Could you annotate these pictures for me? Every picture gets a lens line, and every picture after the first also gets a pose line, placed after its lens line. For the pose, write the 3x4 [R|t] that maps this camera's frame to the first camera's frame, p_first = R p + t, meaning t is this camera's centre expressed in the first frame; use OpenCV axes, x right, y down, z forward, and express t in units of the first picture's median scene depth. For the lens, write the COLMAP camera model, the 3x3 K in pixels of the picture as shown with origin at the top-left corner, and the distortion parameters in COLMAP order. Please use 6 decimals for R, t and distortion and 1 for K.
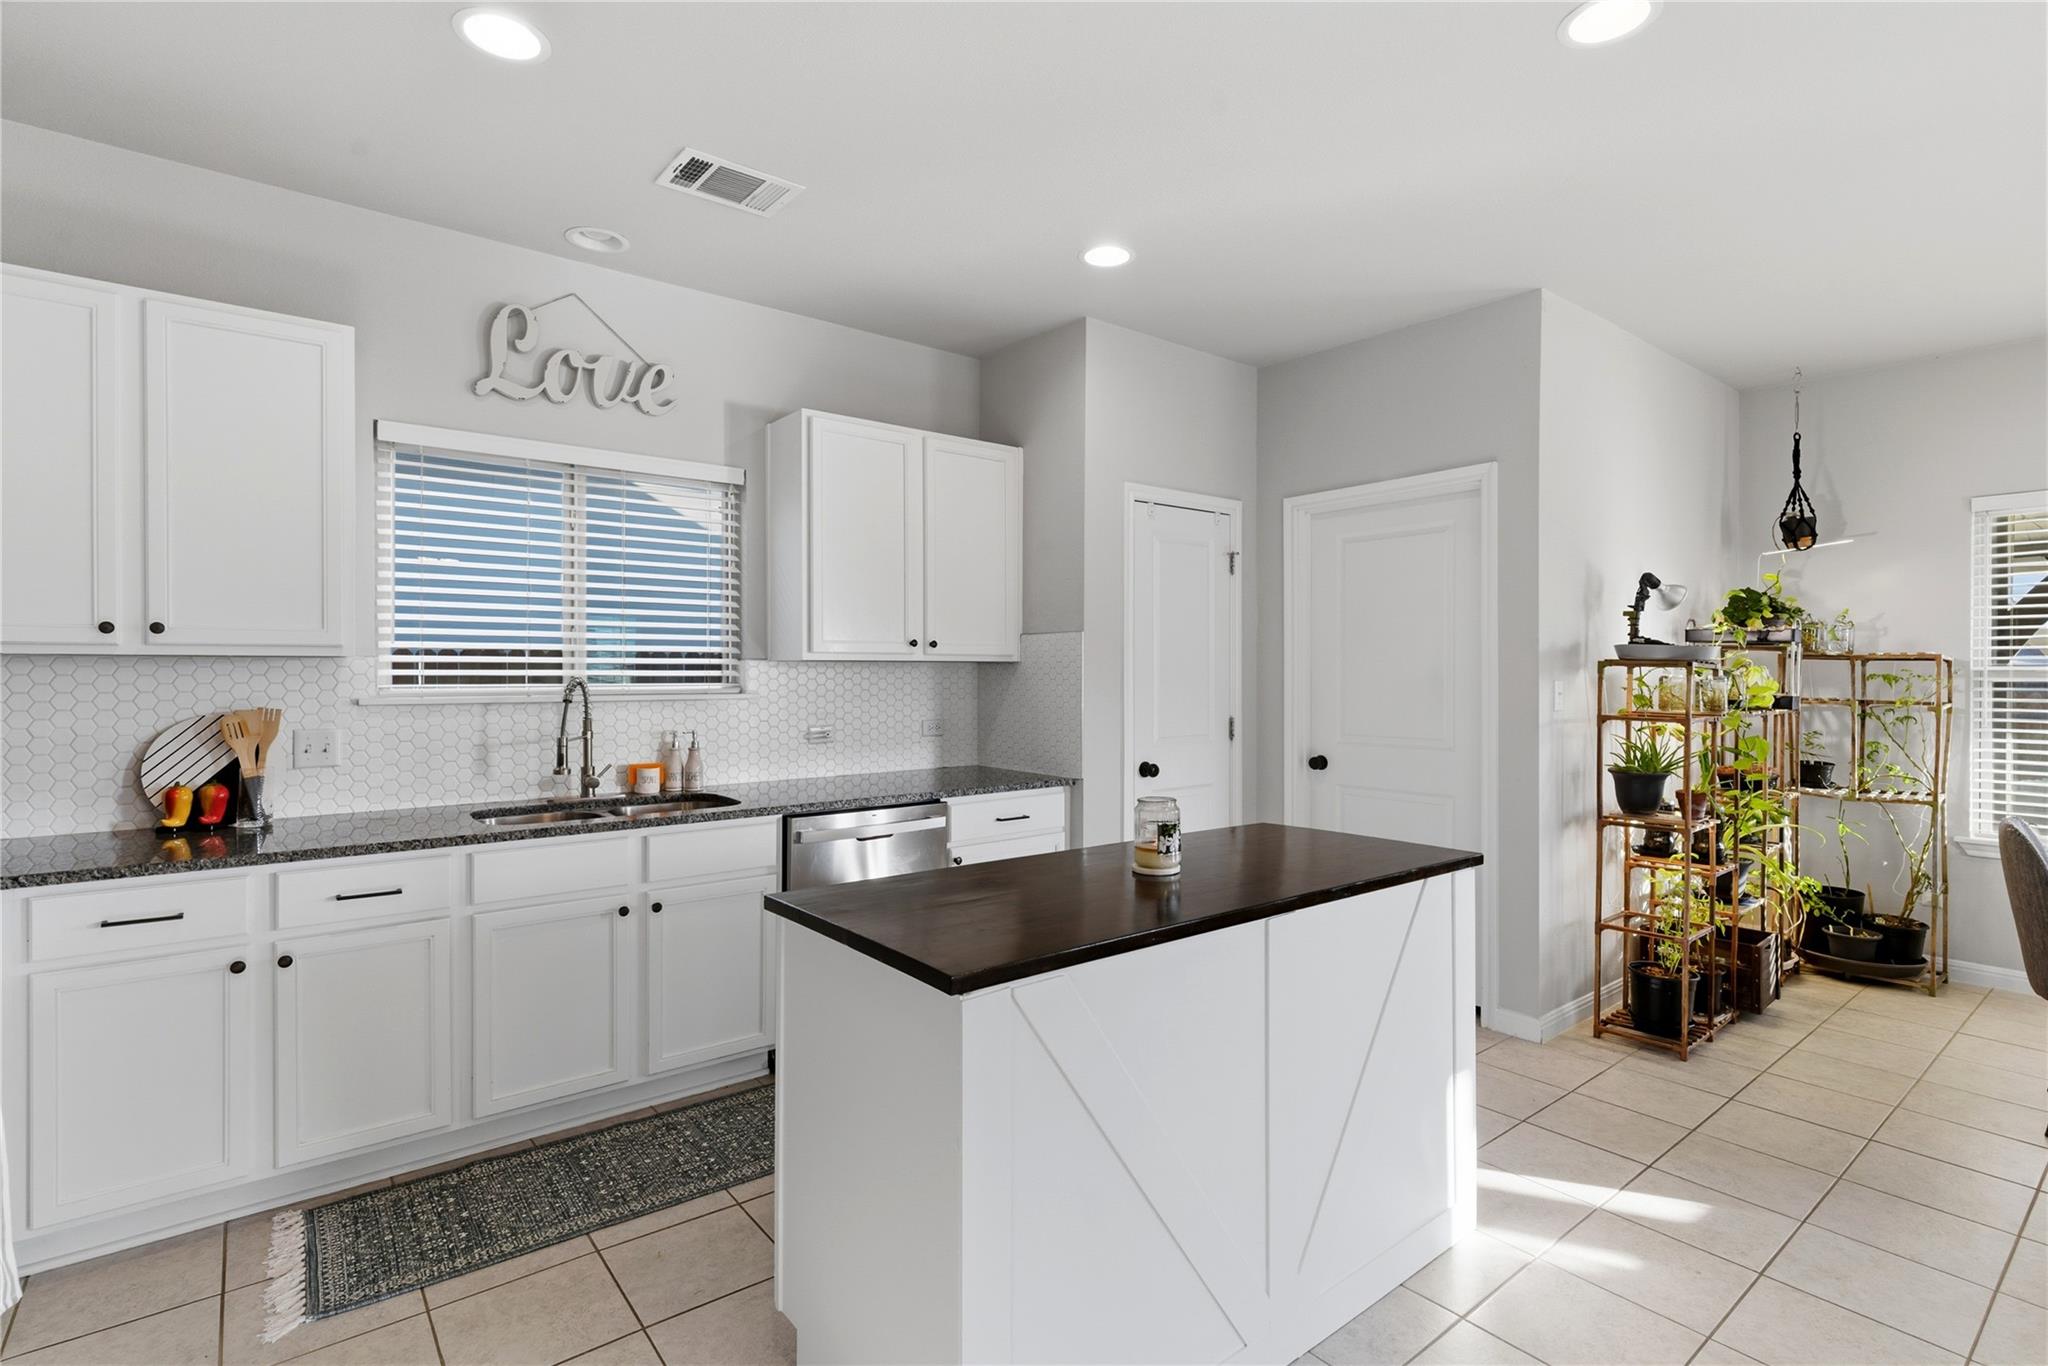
lens RADIAL K [[1000.4, 0, 1015.6], [0, 1000.4, 674.7], [0, 0, 1]] dist [-0.000522, -0.004664]
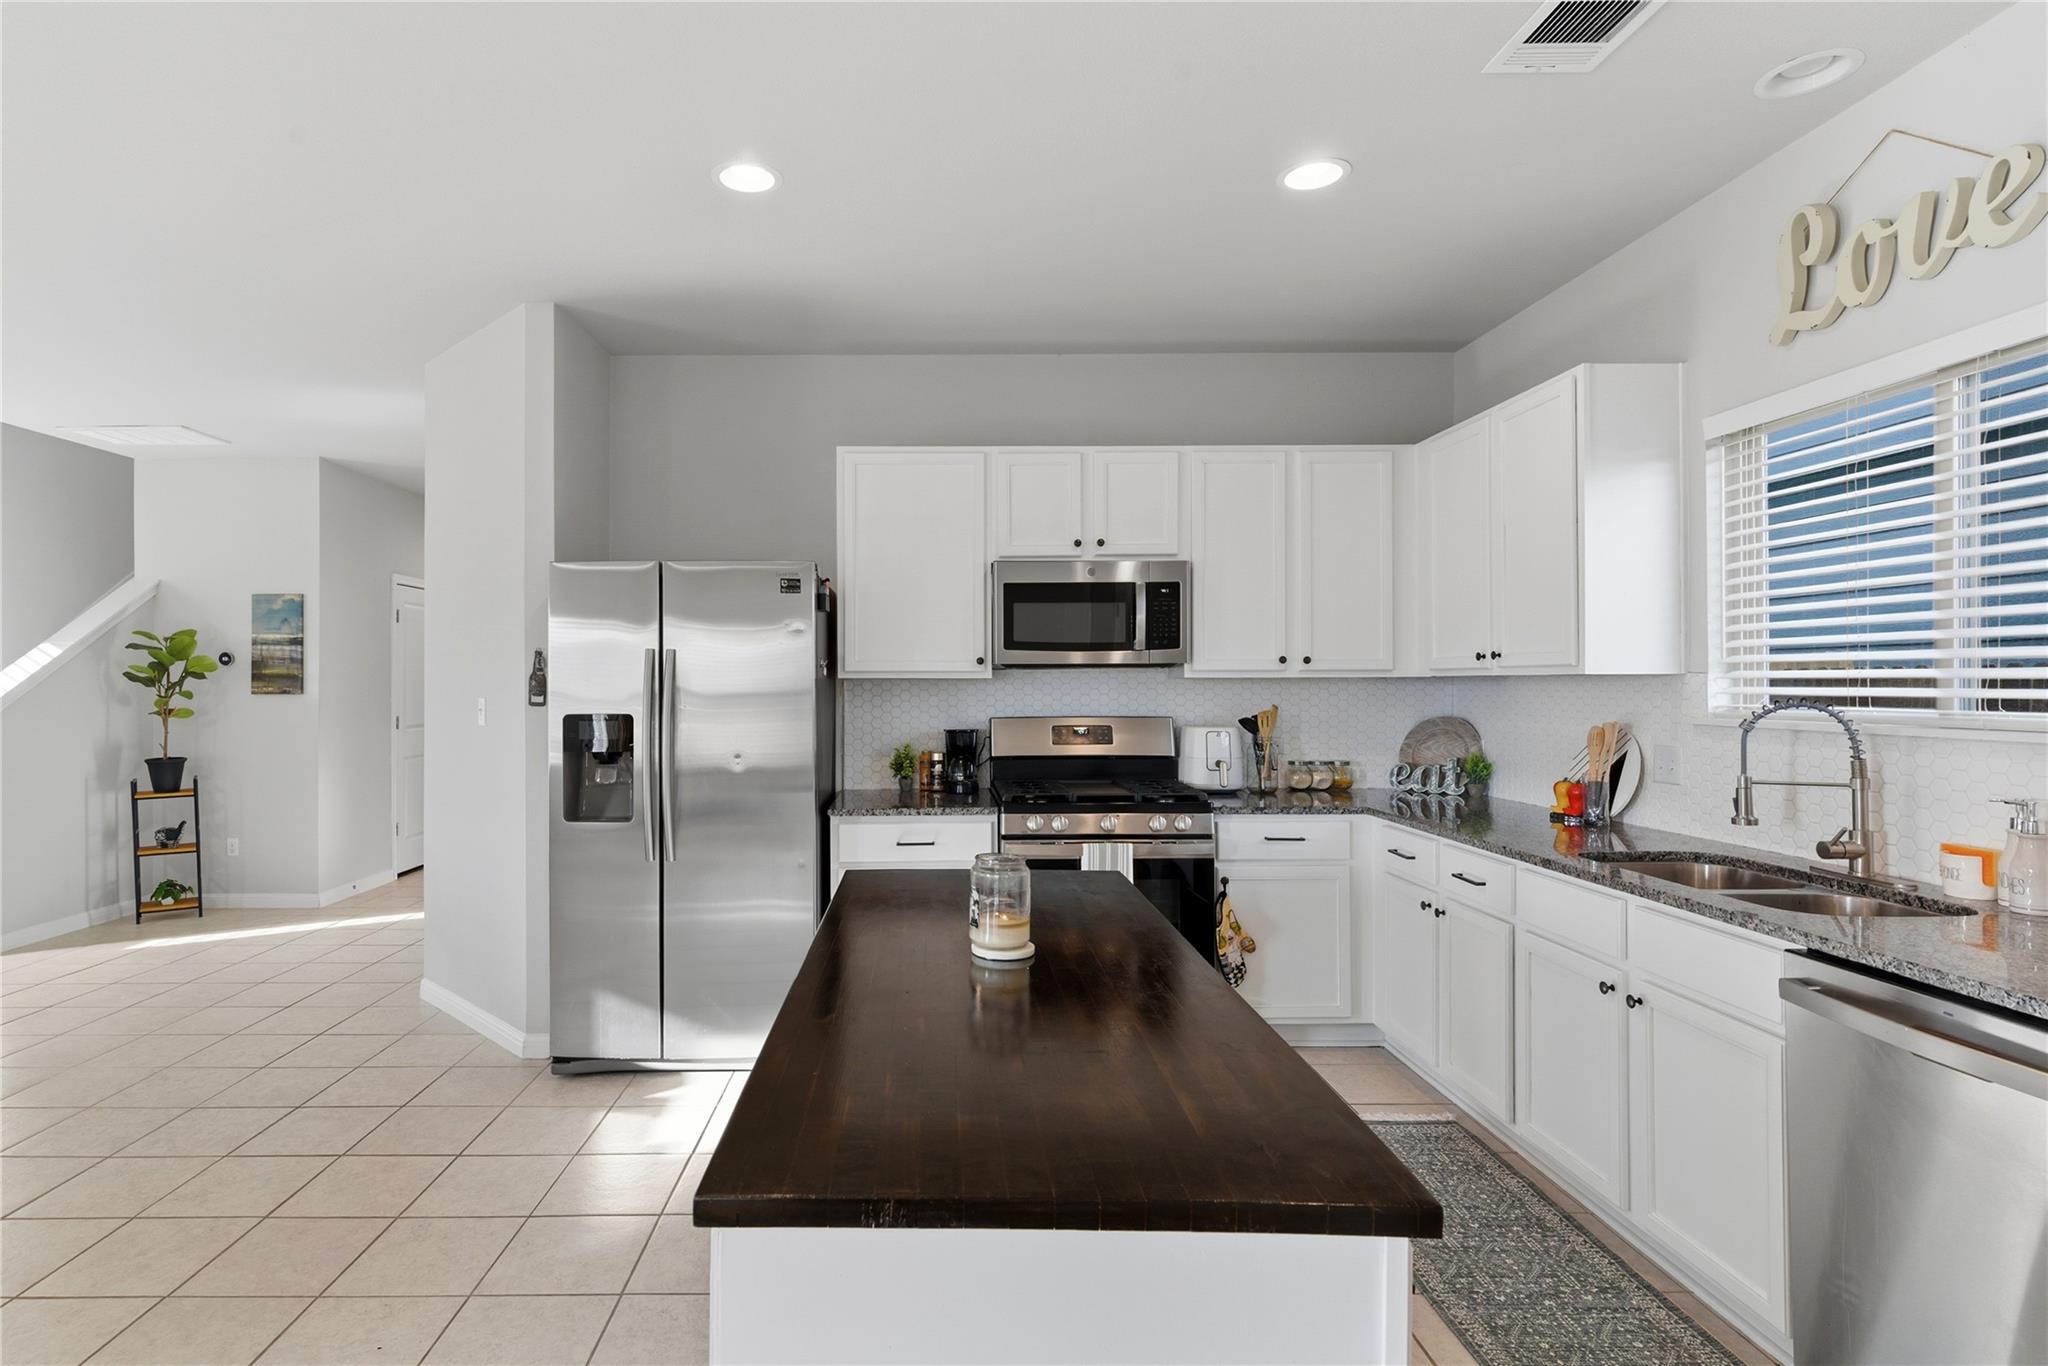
lens RADIAL K [[1000.4, 0, 906.3], [0, 1000.4, 680.0], [0, 0, 1]] dist [-0.000522, -0.004664]
pose [[-0.635774, -0.004194, -0.771864, 0.475212], [-0.005355, 0.999985, -0.001023, -0.005531], [0.771857, 0.003483, -0.635787, 0.875664]]
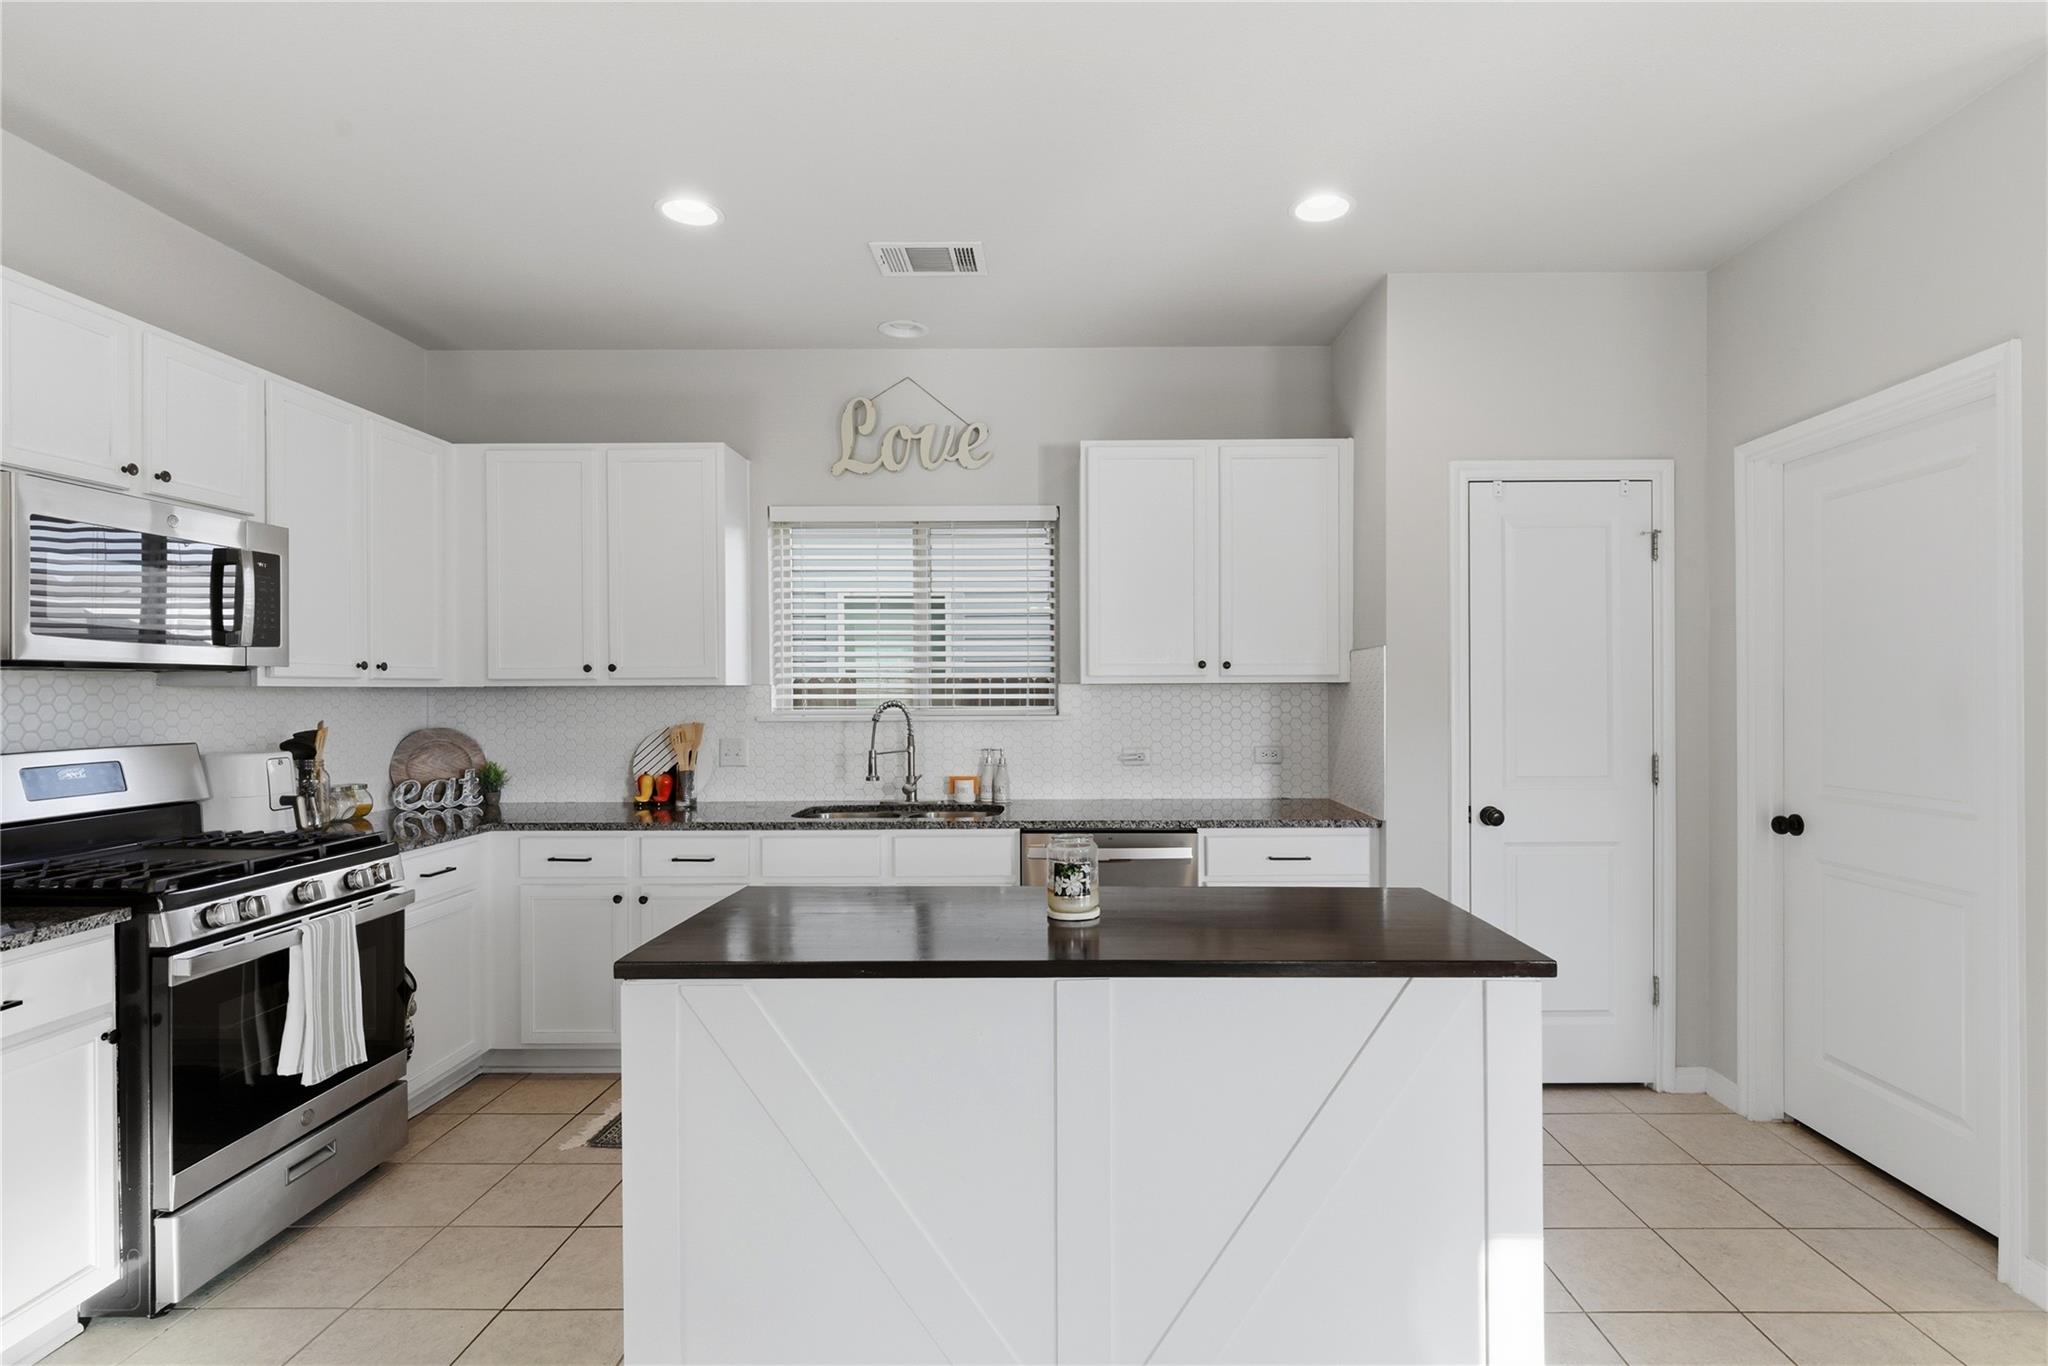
lens RADIAL K [[1000.4, 0, 1049.3], [0, 1000.4, 703.3], [0, 0, 1]] dist [-0.000522, -0.004664]
pose [[0.772772, 0.000711, -0.634684, 0.423927], [0.002548, 0.999988, 0.004222, 0.001175], [0.634679, -0.004880, 0.772760, 0.179460]]
